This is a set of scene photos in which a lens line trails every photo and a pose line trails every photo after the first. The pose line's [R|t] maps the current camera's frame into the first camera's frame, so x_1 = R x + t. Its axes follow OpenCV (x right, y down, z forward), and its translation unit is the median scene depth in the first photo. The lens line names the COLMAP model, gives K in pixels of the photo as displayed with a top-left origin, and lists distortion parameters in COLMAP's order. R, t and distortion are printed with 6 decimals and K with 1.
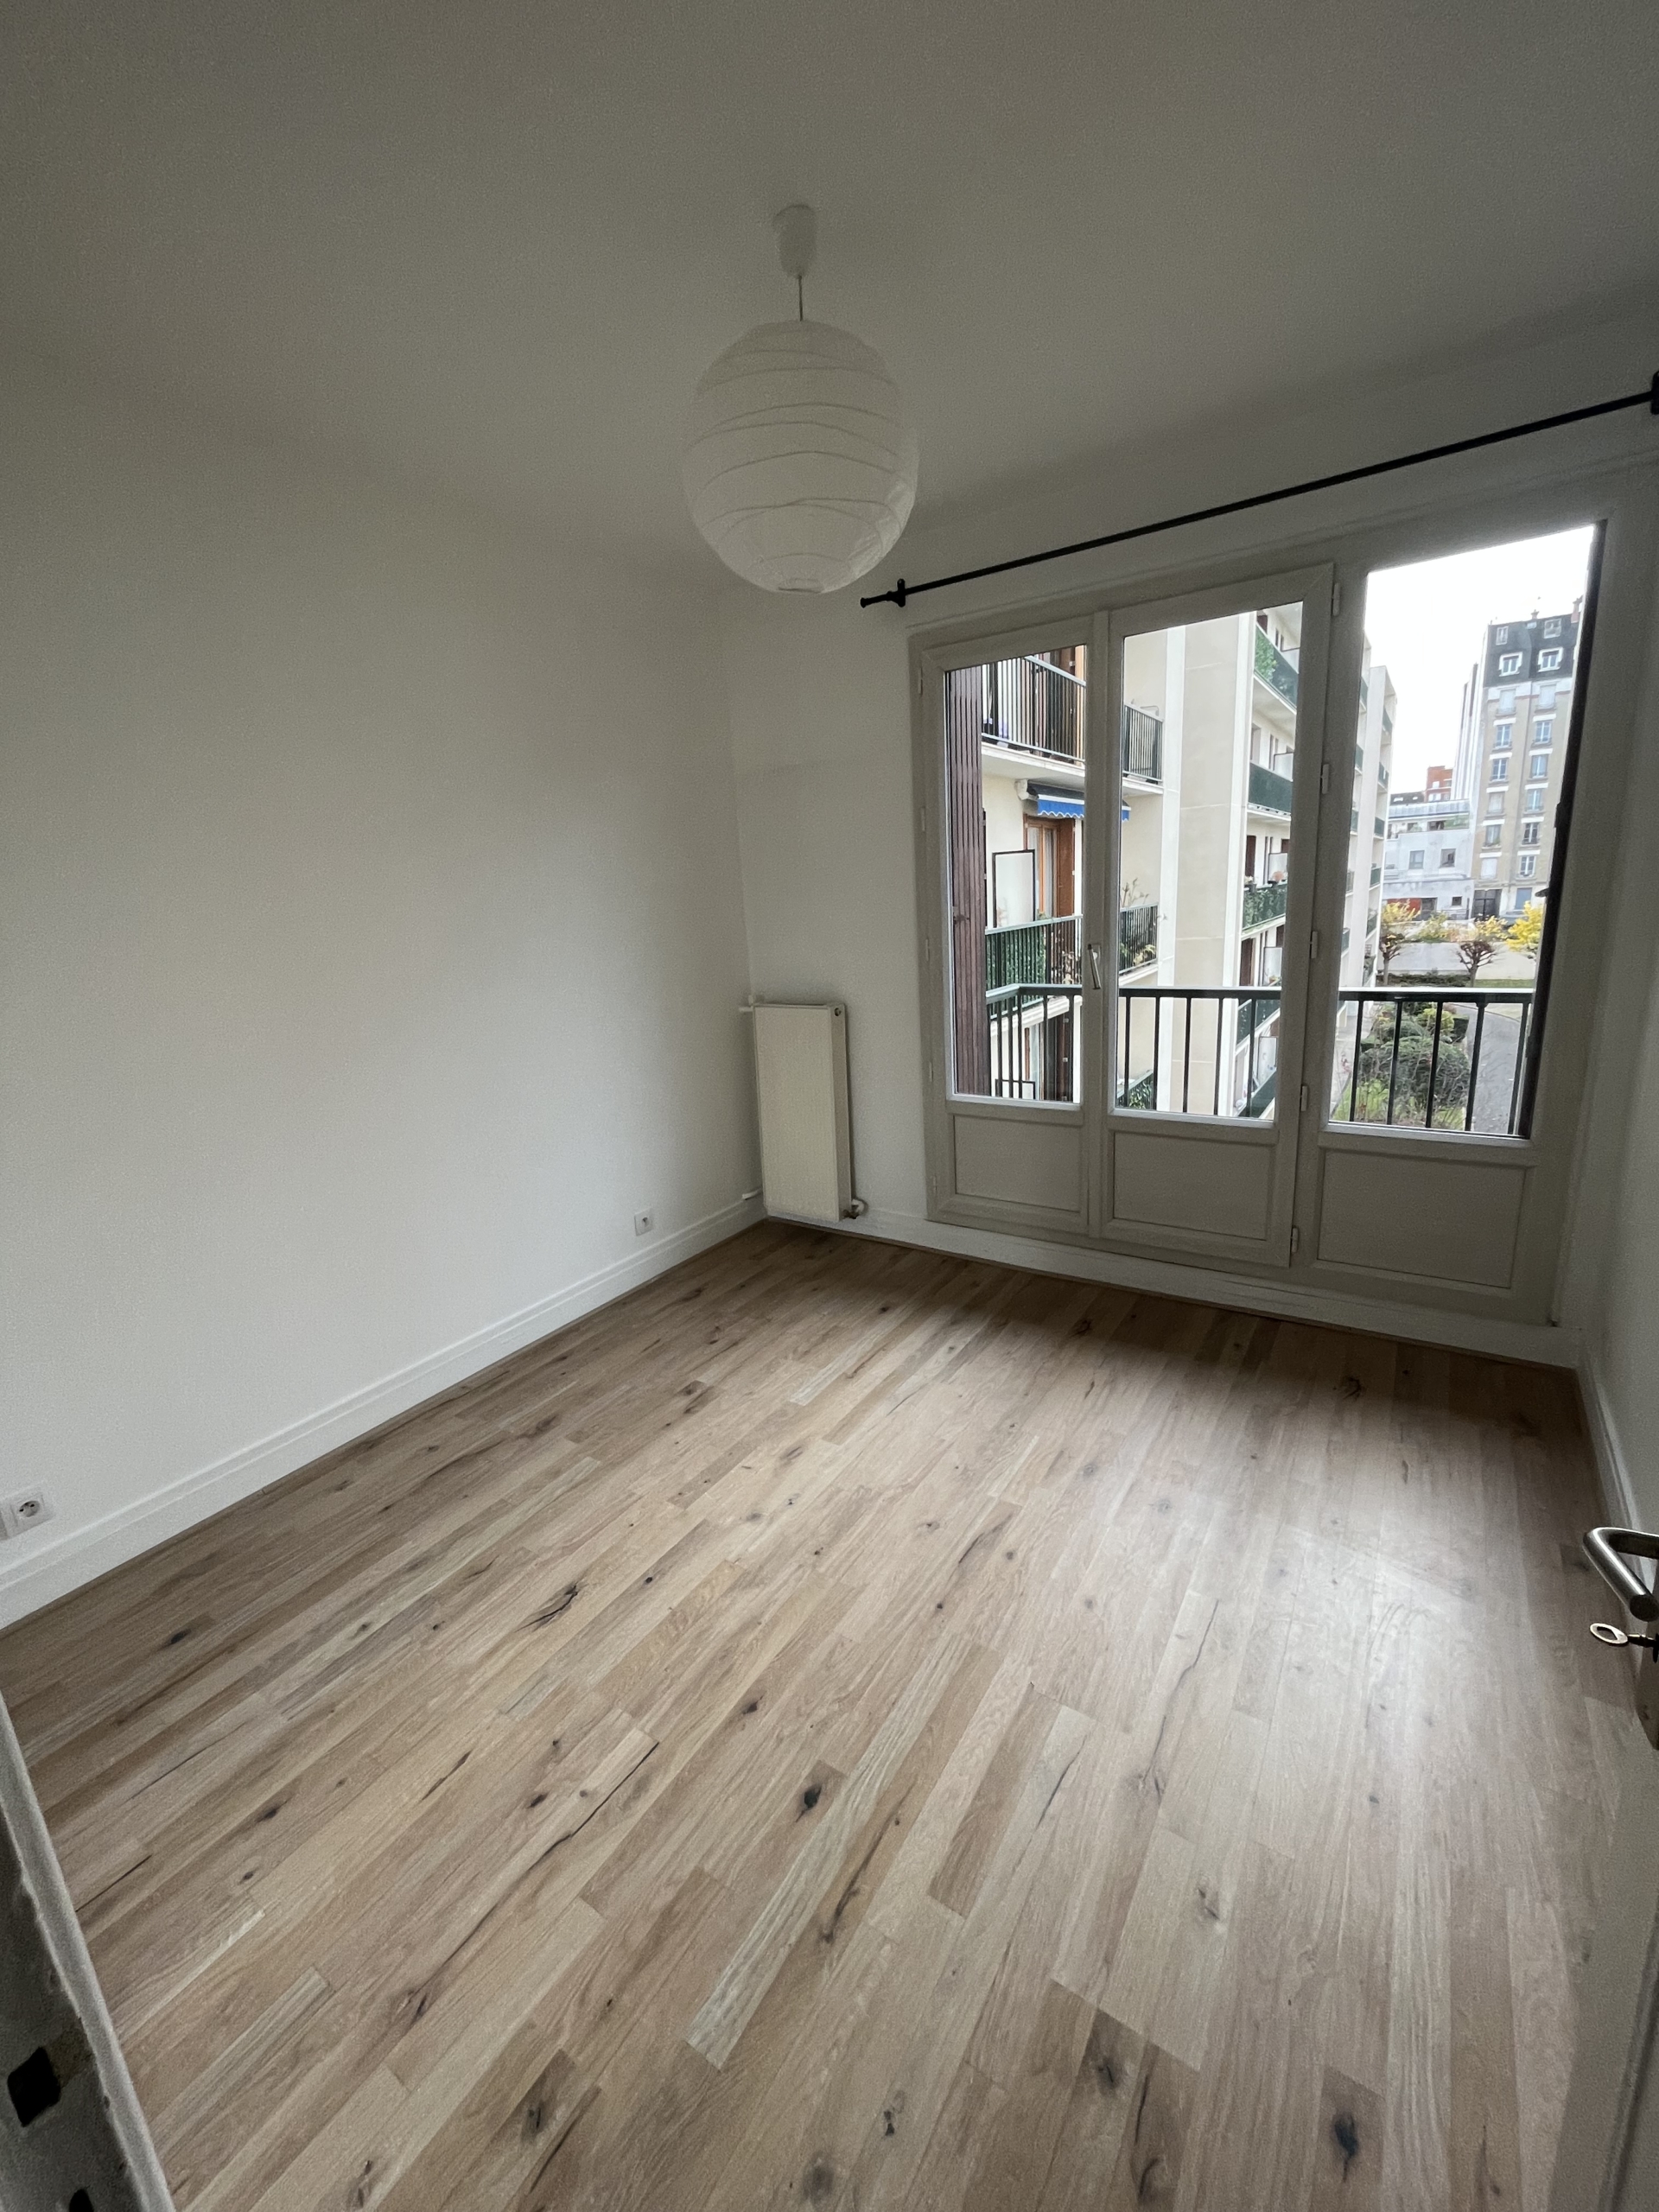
lens RADIAL K [[904.7, 0, 824.6], [0, 904.7, 1101.1], [0, 0, 1]] dist [-0.001414, -0.000334]
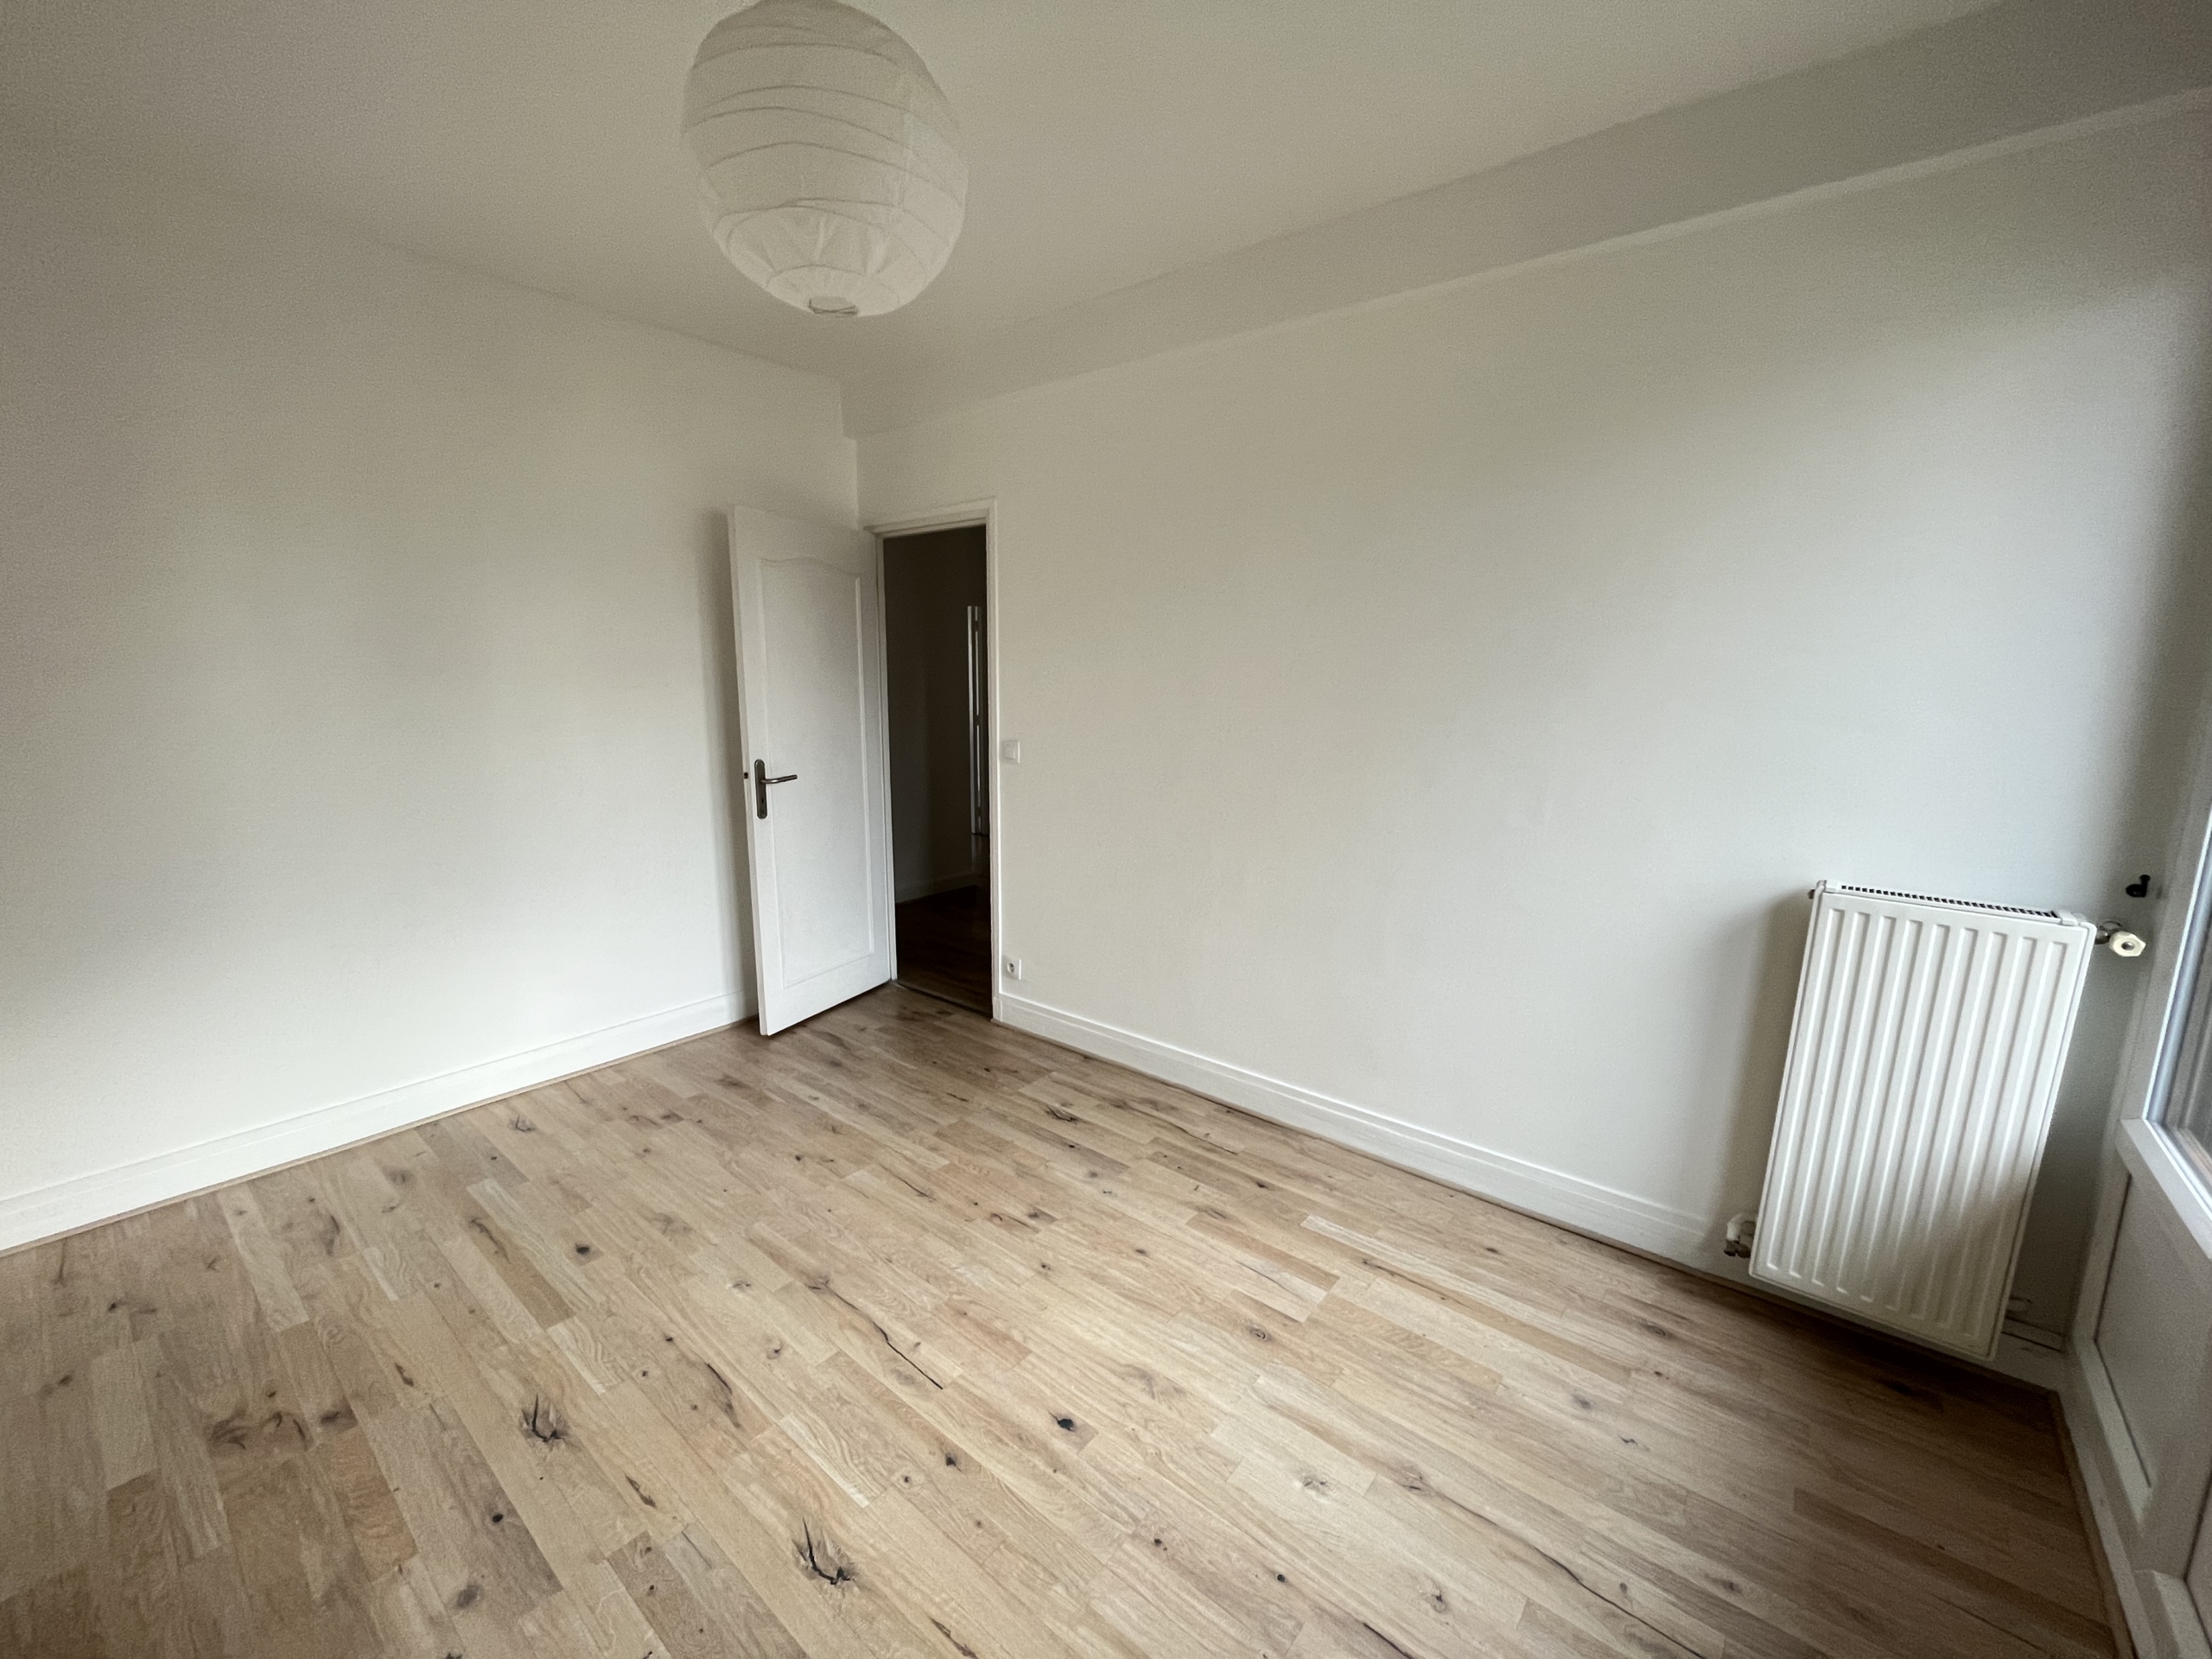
lens RADIAL K [[904.7, 0, 1111.2], [0, 904.7, 832.3], [0, 0, 1]] dist [-0.001414, -0.000334]
pose [[-0.113556, 0.230780, -0.966357, 0.123918], [-0.222384, 0.942066, 0.251111, -0.033483], [0.968324, 0.243418, -0.055655, 0.125242]]
